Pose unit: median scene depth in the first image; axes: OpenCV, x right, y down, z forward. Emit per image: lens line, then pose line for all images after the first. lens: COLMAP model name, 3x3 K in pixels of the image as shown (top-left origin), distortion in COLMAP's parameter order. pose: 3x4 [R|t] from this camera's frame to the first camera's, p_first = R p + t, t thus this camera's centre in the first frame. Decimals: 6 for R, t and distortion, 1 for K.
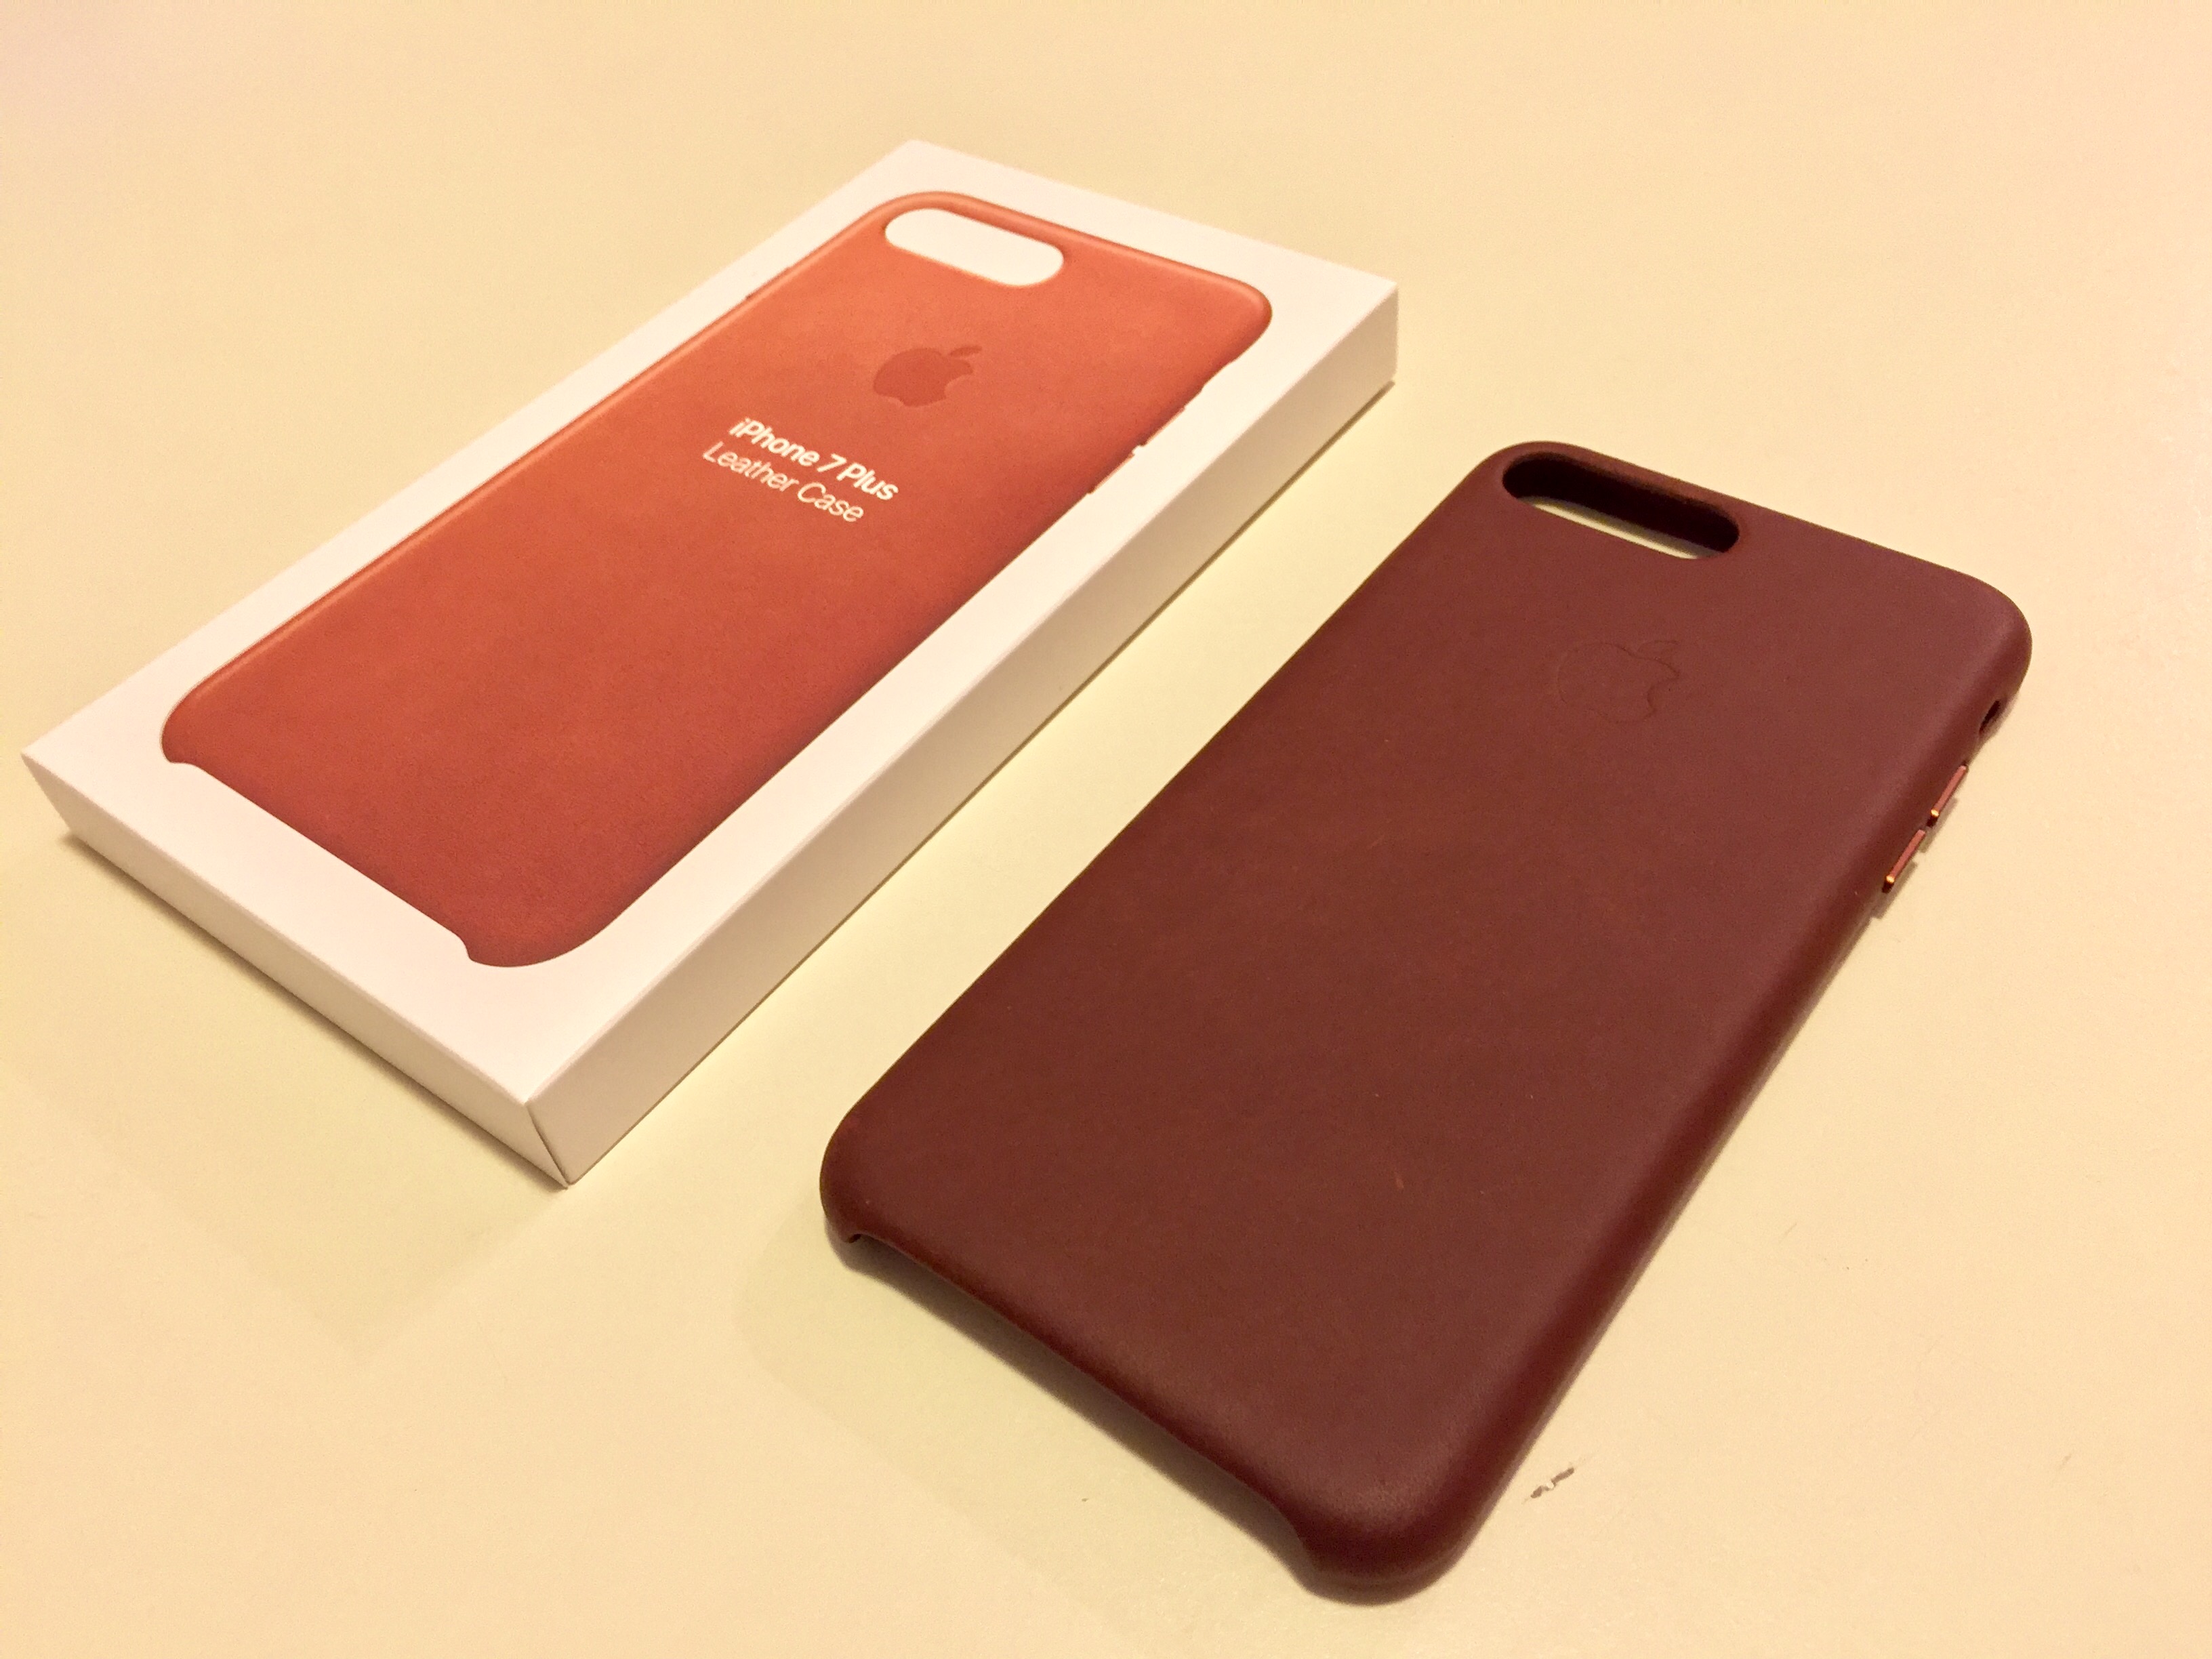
lens RADIAL K [[1934.1, 0, 1106.0], [0, 1934.1, 829.5], [0, 0, 1]] dist [0.006397, 0.008394]
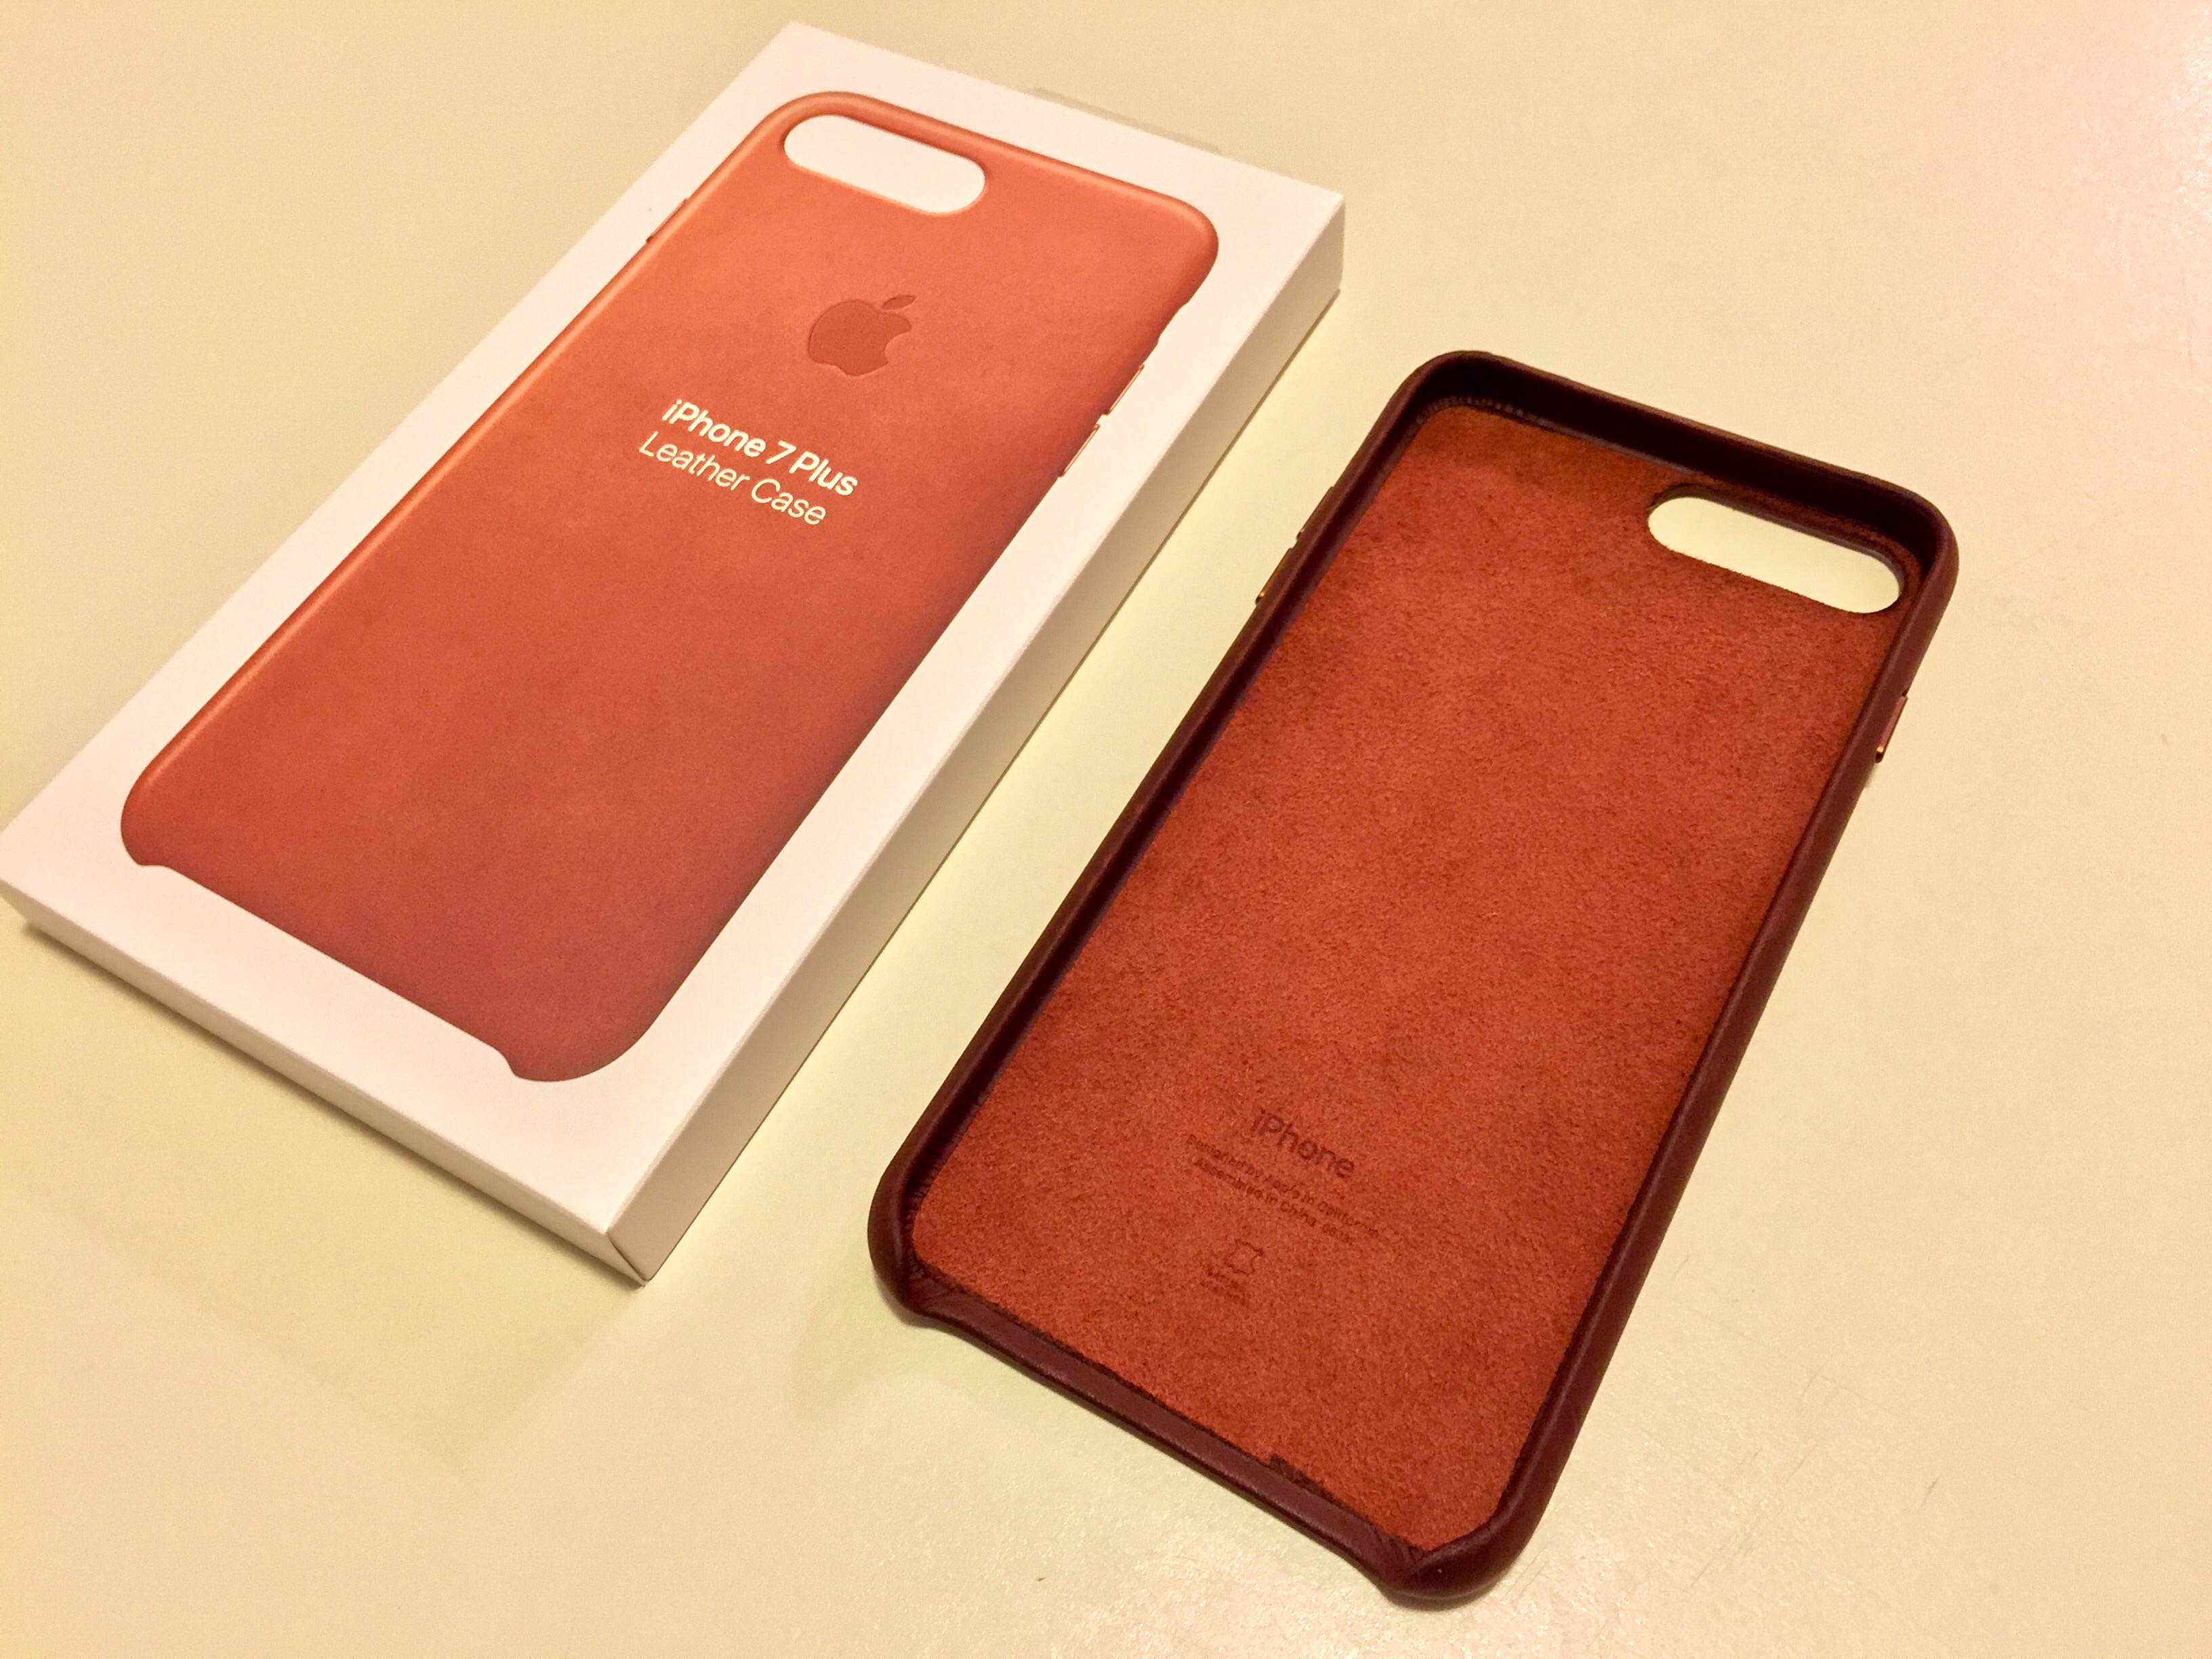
lens RADIAL K [[1934.1, 0, 1106.0], [0, 1934.1, 829.5], [0, 0, 1]] dist [0.006397, 0.008394]
pose [[0.992216, -0.093440, 0.082314, -0.077957], [0.076962, 0.979808, 0.184536, -0.169229], [-0.097895, -0.176764, 0.979373, 0.021266]]
